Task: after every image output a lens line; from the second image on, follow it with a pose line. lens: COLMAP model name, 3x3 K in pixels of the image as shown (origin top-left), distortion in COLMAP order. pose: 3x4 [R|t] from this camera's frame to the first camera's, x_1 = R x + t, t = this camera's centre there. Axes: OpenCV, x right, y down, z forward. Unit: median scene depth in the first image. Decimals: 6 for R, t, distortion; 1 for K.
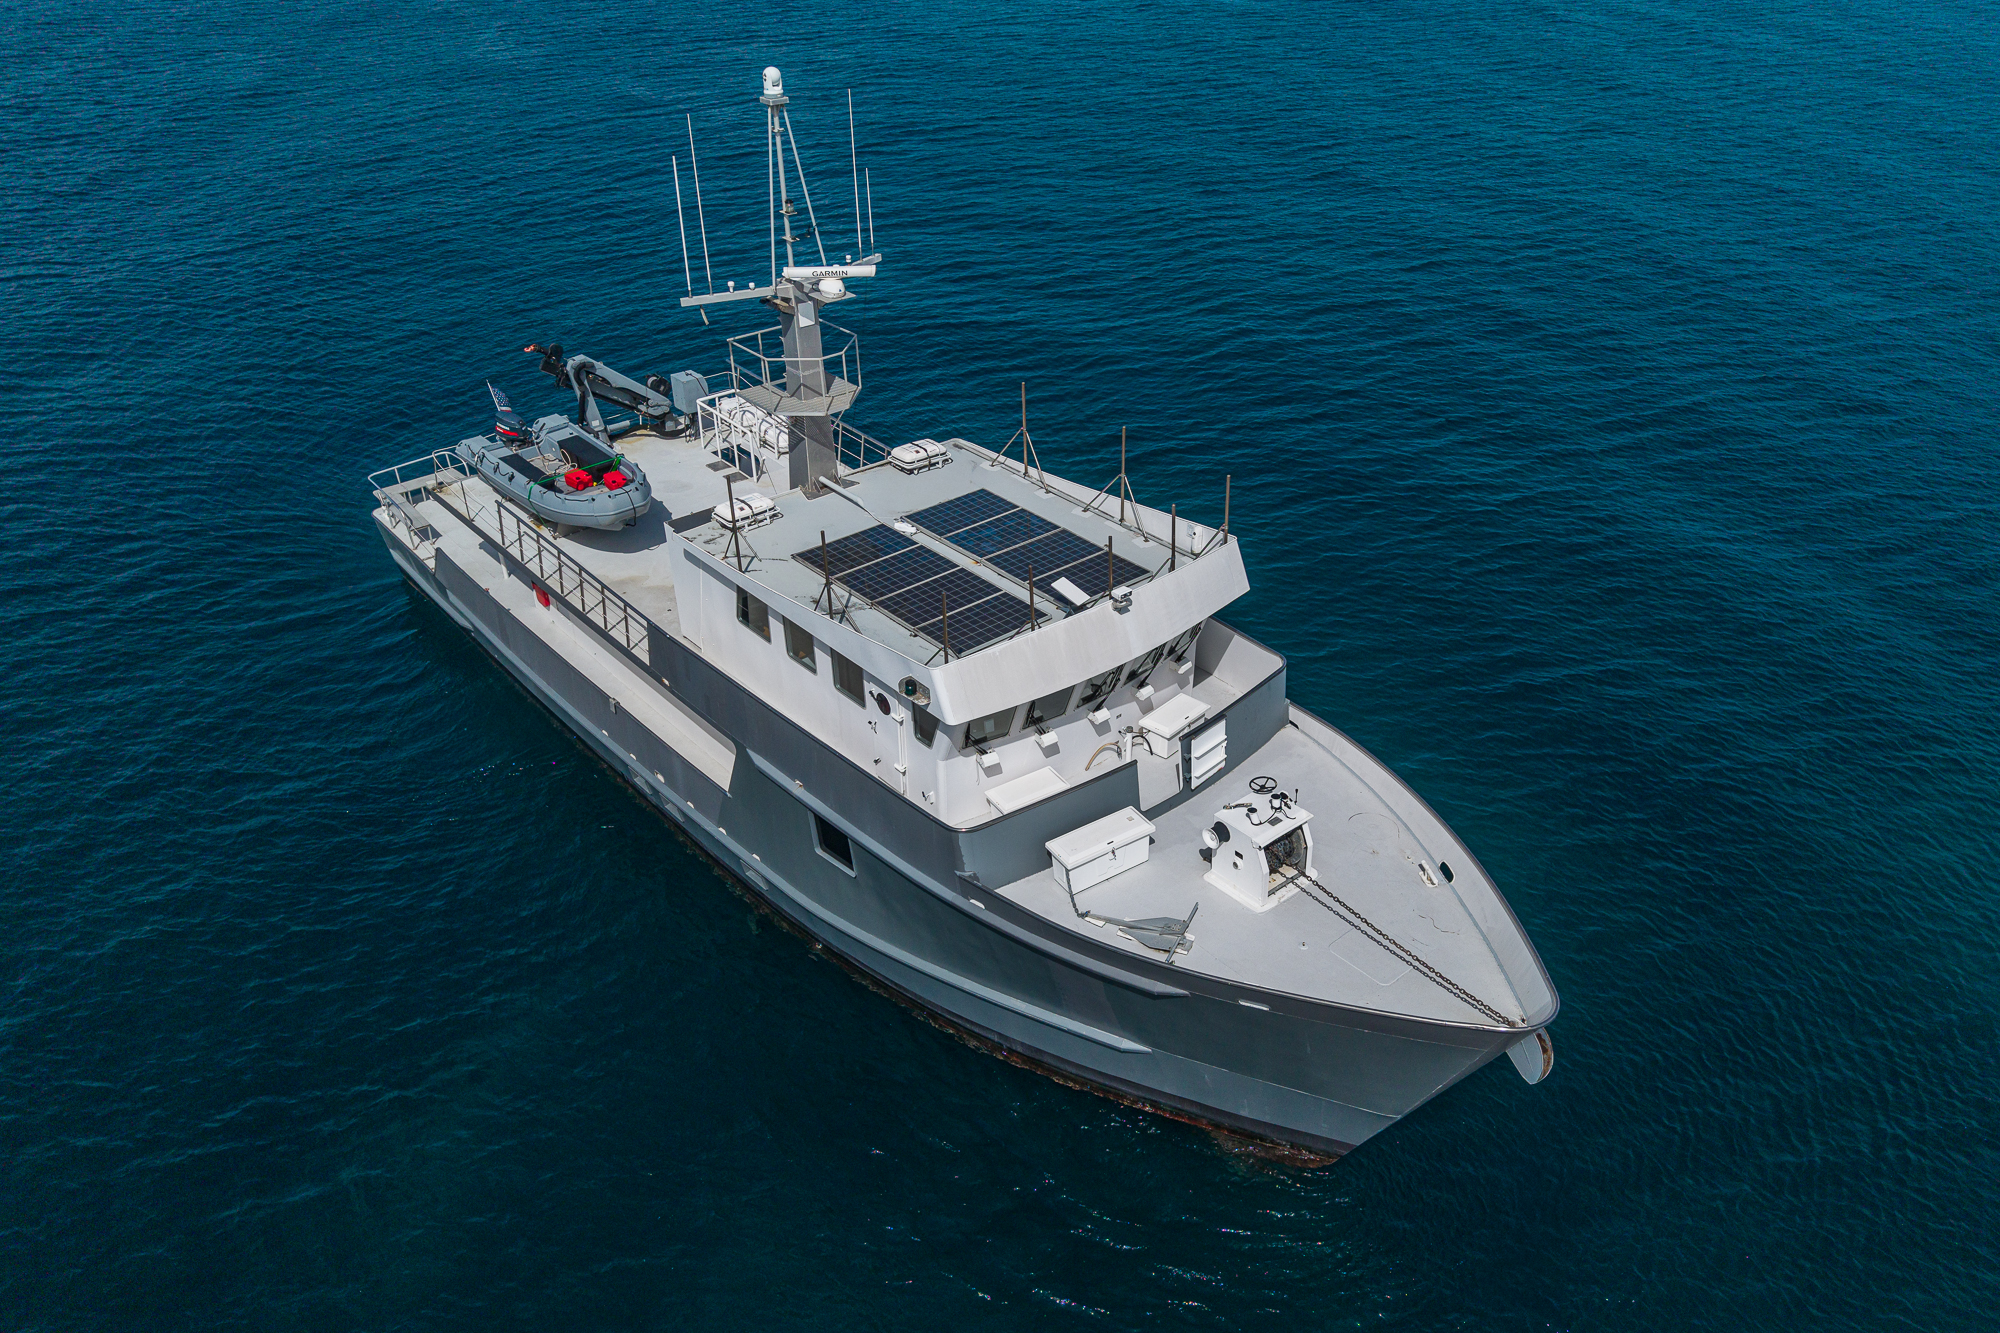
lens RADIAL K [[1416.4, 0, 1091.3], [0, 1416.4, 667.0], [0, 0, 1]] dist [-0.004117, -0.001861]
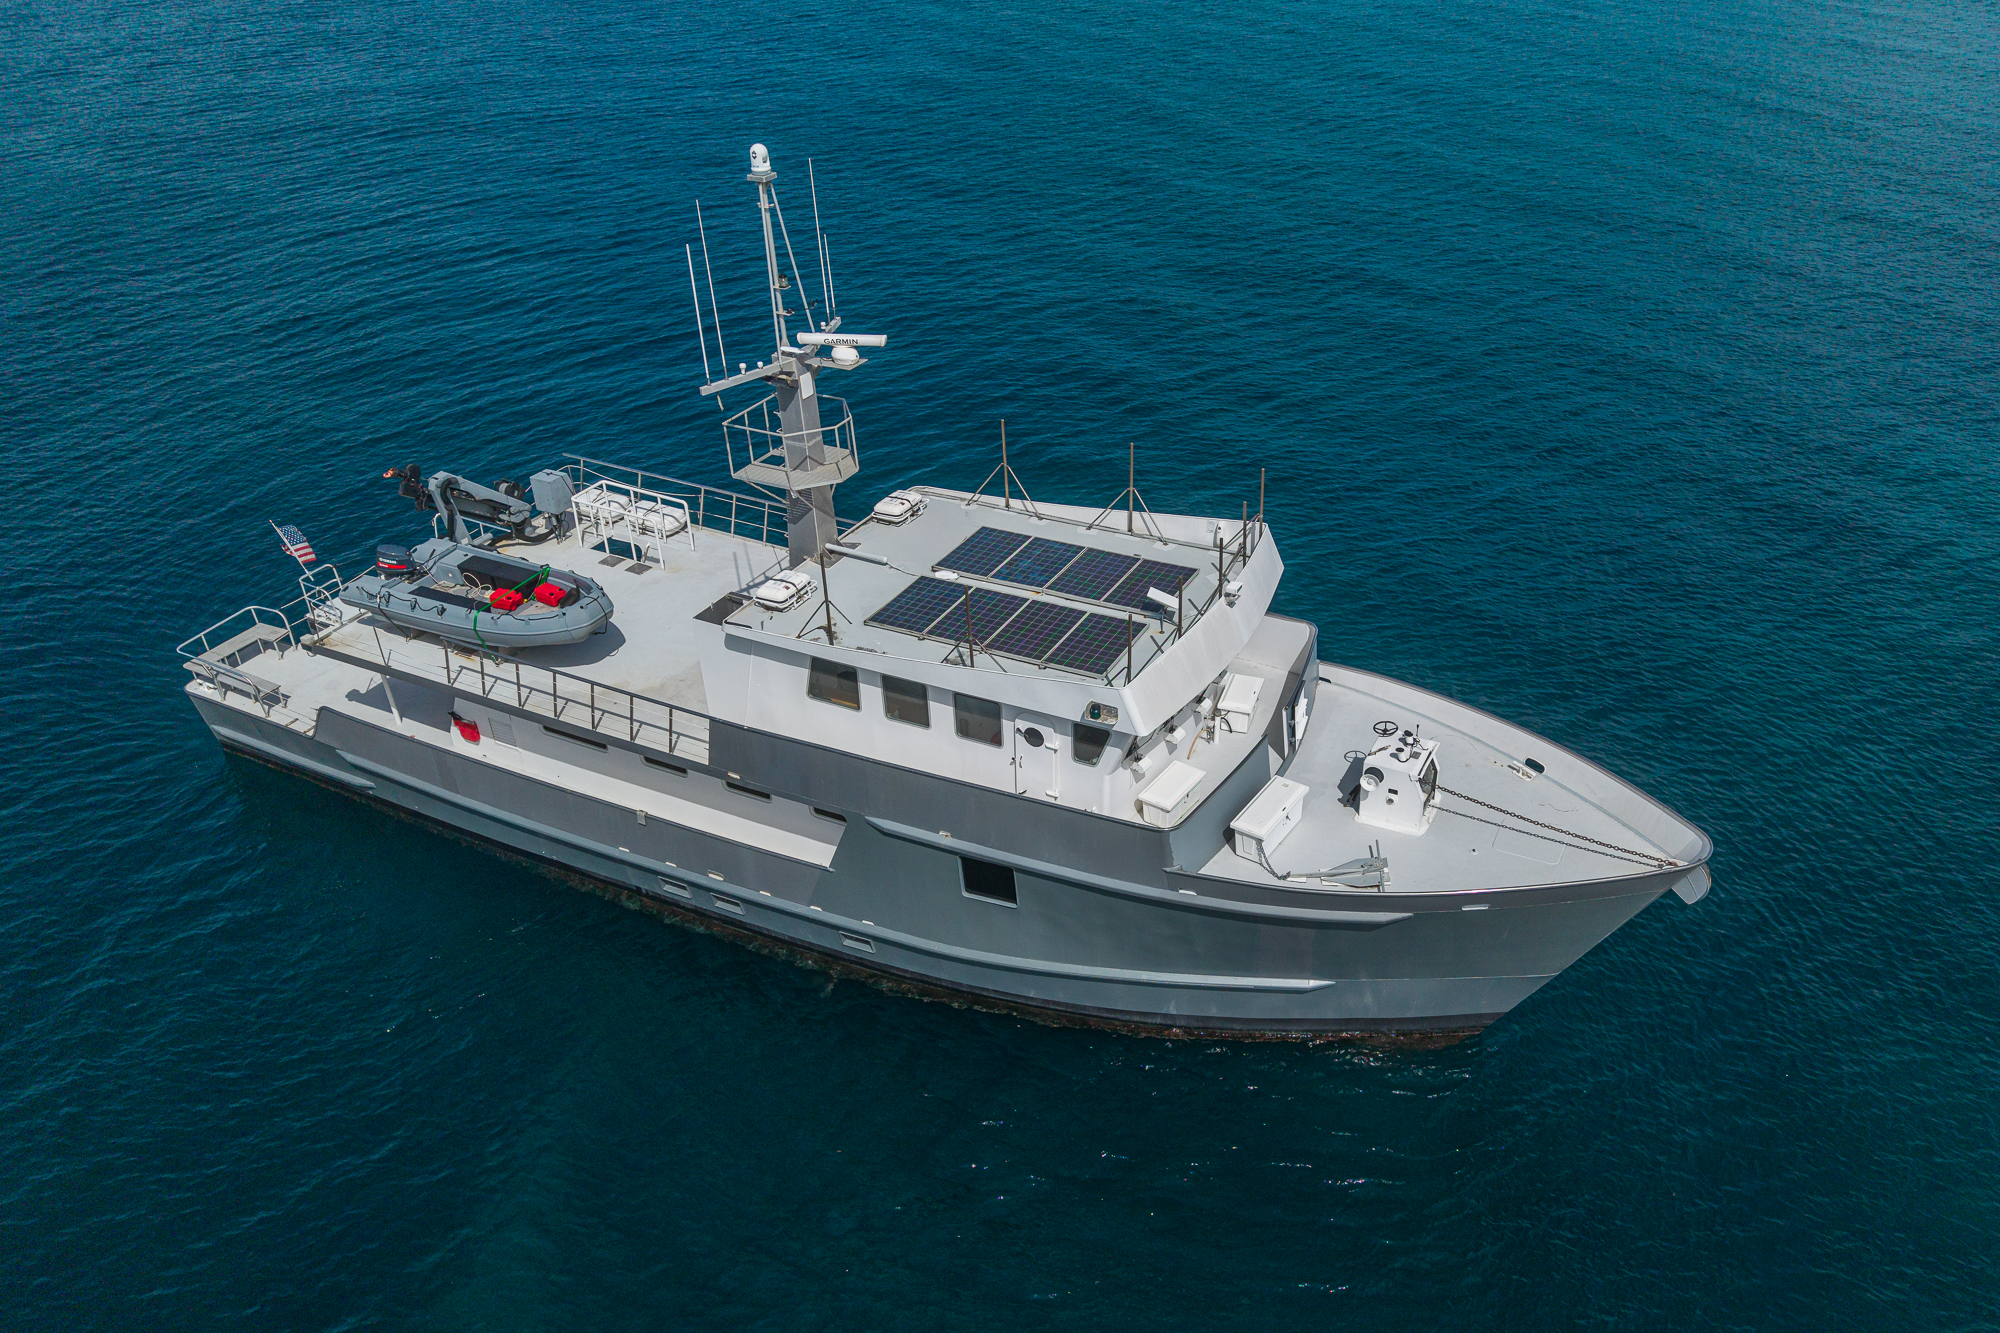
lens RADIAL K [[1373.7, 0, 1045.4], [0, 1373.7, 711.5], [0, 0, 1]] dist [-0.012159, -0.002563]
pose [[0.931948, -0.217162, 0.290368, -0.382803], [0.210563, 0.976078, 0.054182, -0.040650], [-0.295188, 0.010646, 0.955380, 0.020268]]
